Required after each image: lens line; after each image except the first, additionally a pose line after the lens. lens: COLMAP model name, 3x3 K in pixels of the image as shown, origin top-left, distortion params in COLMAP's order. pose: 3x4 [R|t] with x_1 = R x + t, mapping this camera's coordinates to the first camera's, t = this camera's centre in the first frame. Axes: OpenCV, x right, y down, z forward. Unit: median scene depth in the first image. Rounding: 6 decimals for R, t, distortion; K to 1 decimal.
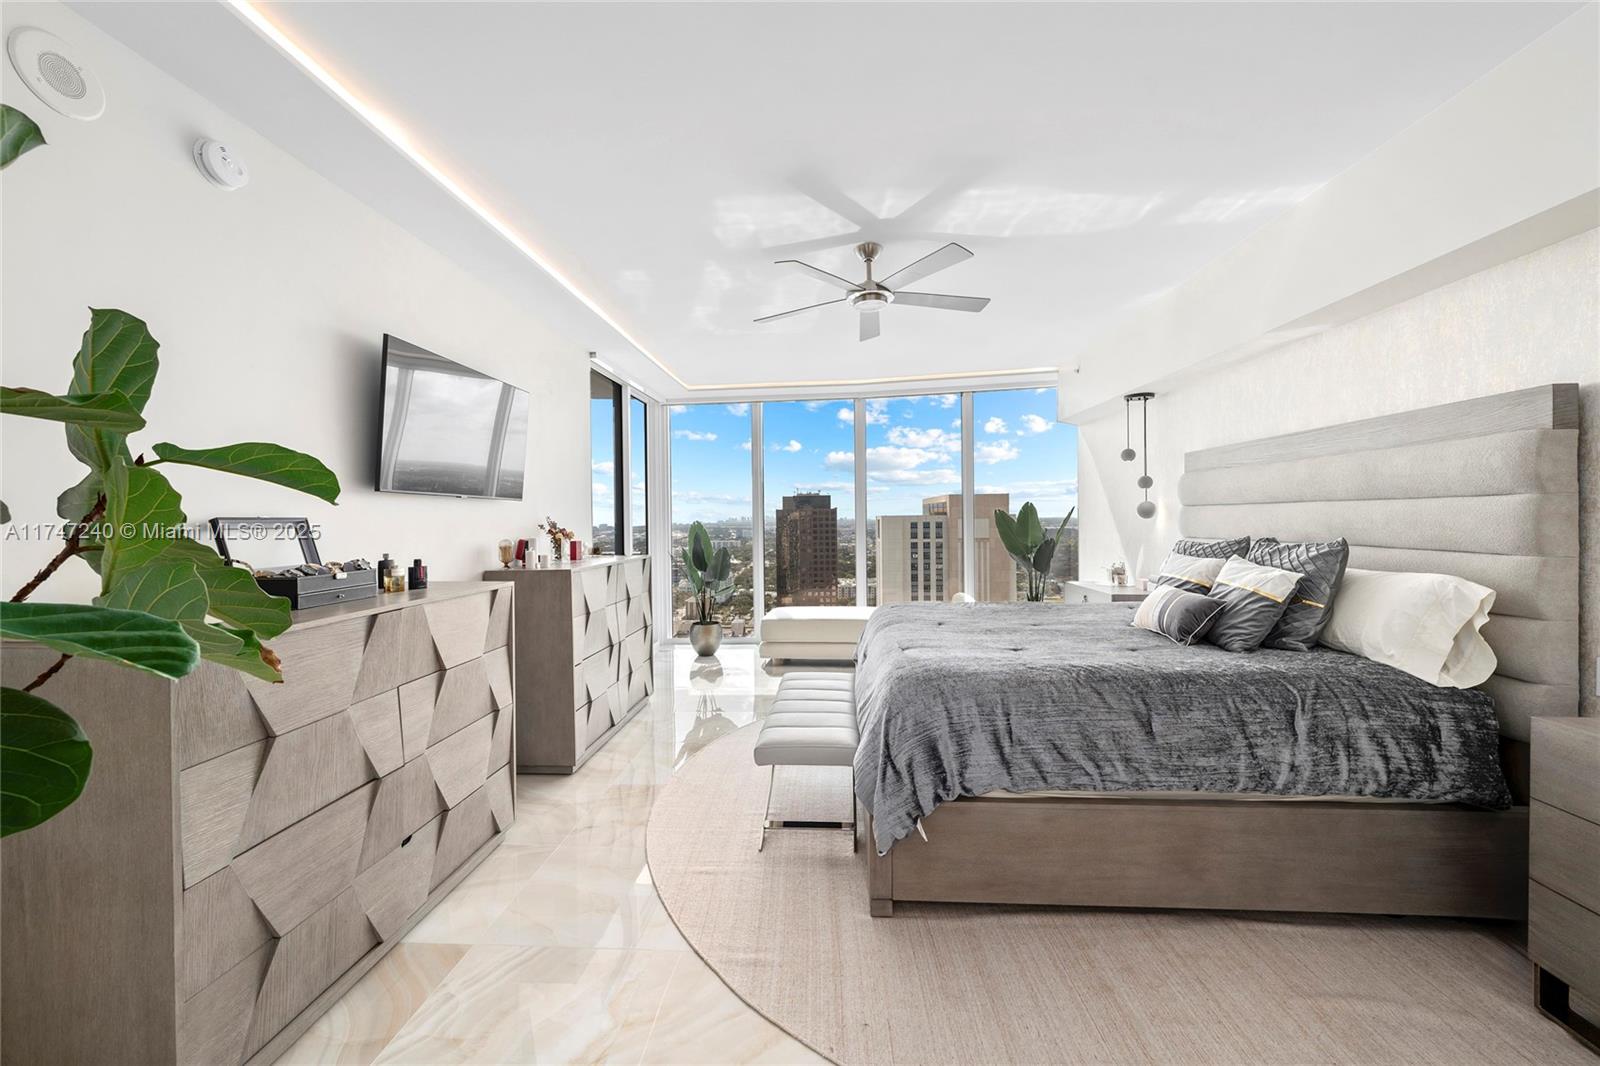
lens RADIAL K [[589.3, 0, 806.8], [0, 589.3, 519.7], [0, 0, 1]] dist [-0.001004, -0.000094]
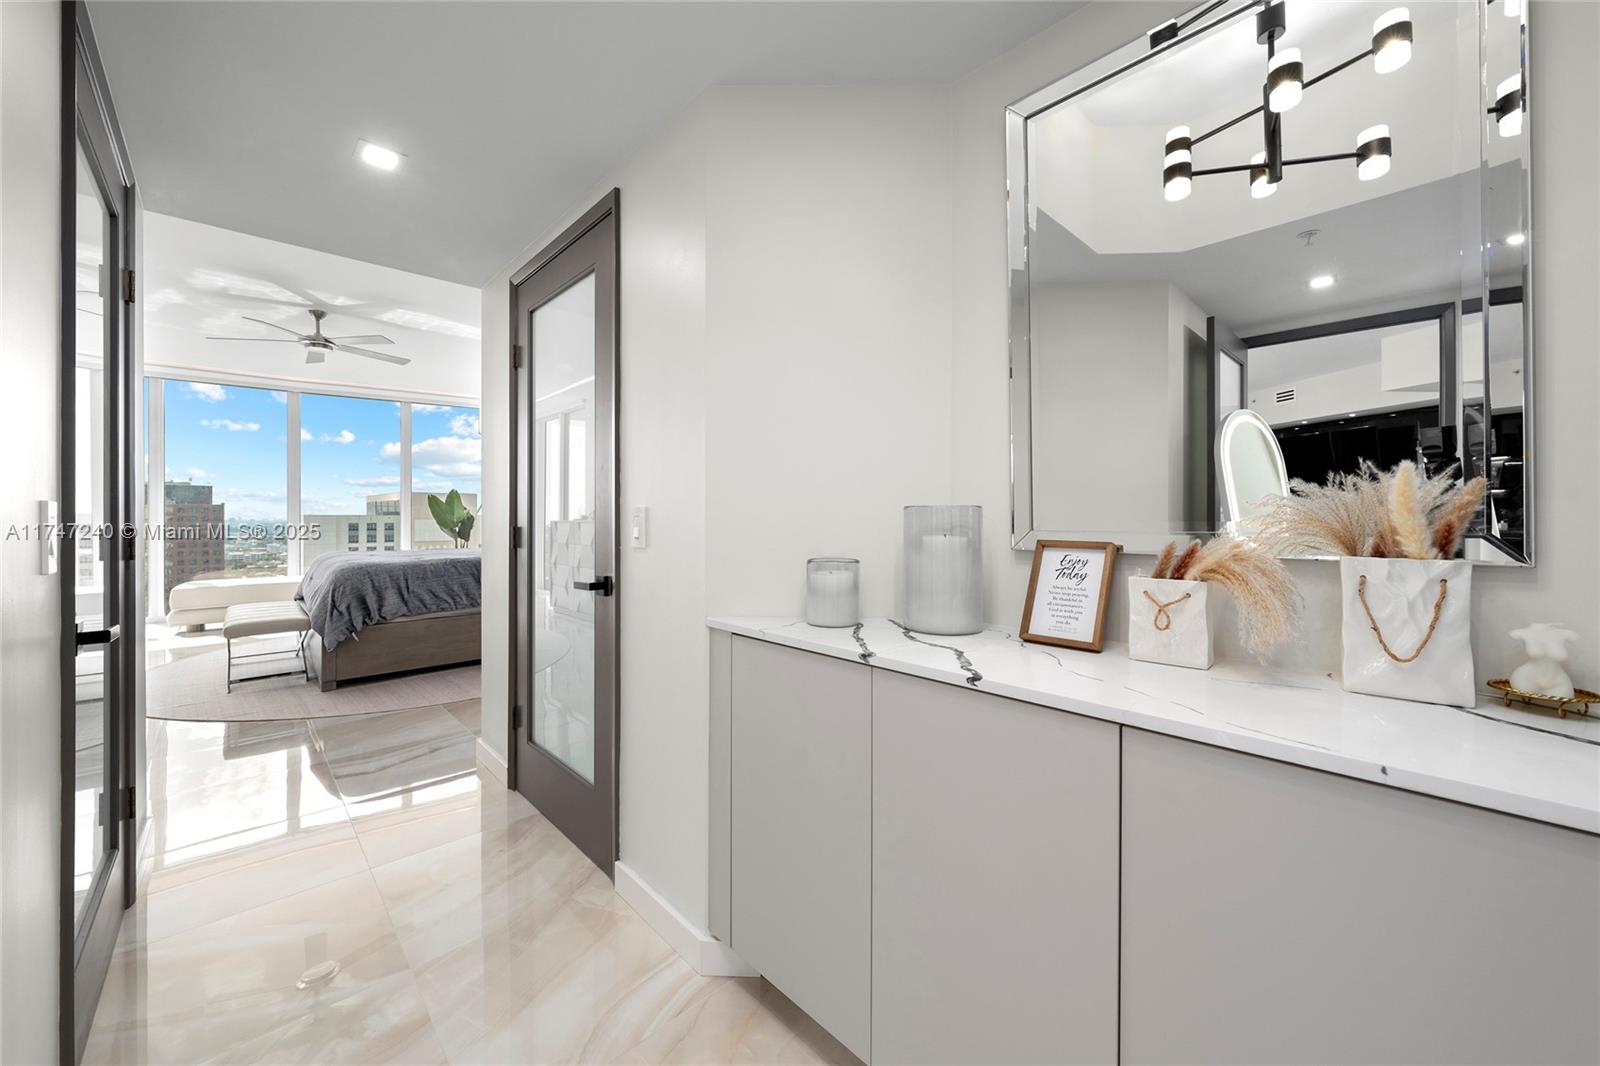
lens RADIAL K [[589.3, 0, 806.8], [0, 589.3, 519.7], [0, 0, 1]] dist [-0.001004, -0.000094]
pose [[0.670658, 0.009786, 0.741702, -0.248407], [-0.004683, 0.999949, -0.008959, 0.124218], [-0.741752, 0.002536, 0.670670, -1.396389]]
